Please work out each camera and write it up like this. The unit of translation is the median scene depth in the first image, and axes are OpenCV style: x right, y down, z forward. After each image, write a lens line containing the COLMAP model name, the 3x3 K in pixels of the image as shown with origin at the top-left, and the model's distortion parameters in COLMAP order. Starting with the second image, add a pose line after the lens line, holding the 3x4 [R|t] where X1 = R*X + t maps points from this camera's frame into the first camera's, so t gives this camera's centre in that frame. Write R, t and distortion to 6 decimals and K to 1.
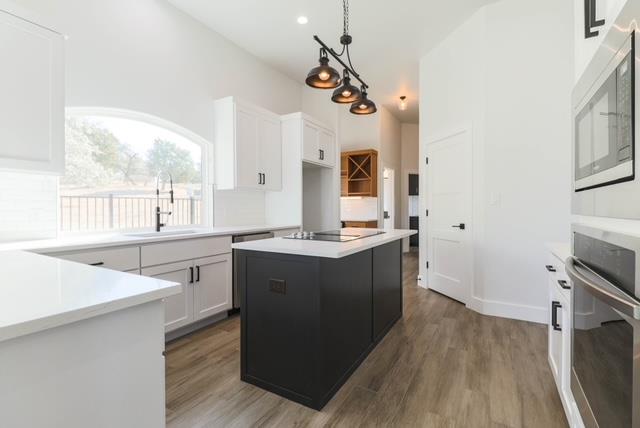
lens RADIAL K [[299.6, 0, 334.3], [0, 299.6, 208.4], [0, 0, 1]] dist [0.014750, -0.006492]
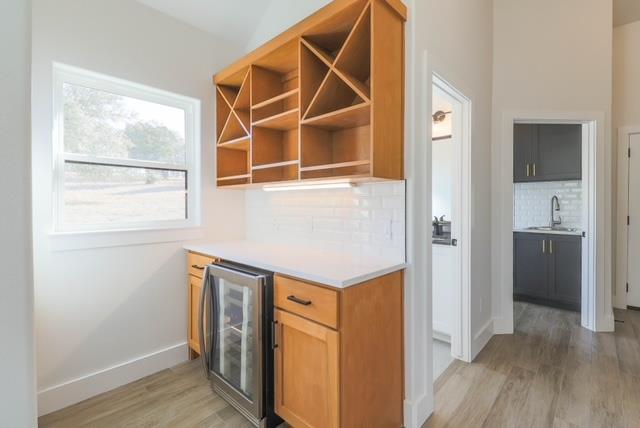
lens RADIAL K [[299.6, 0, 323.7], [0, 299.6, 211.1], [0, 0, 1]] dist [0.014750, -0.006492]
pose [[0.968706, 0.003950, -0.248179, 0.139993], [-0.002868, 0.999985, 0.004721, -0.009935], [0.248194, -0.003861, 0.968703, 0.715733]]
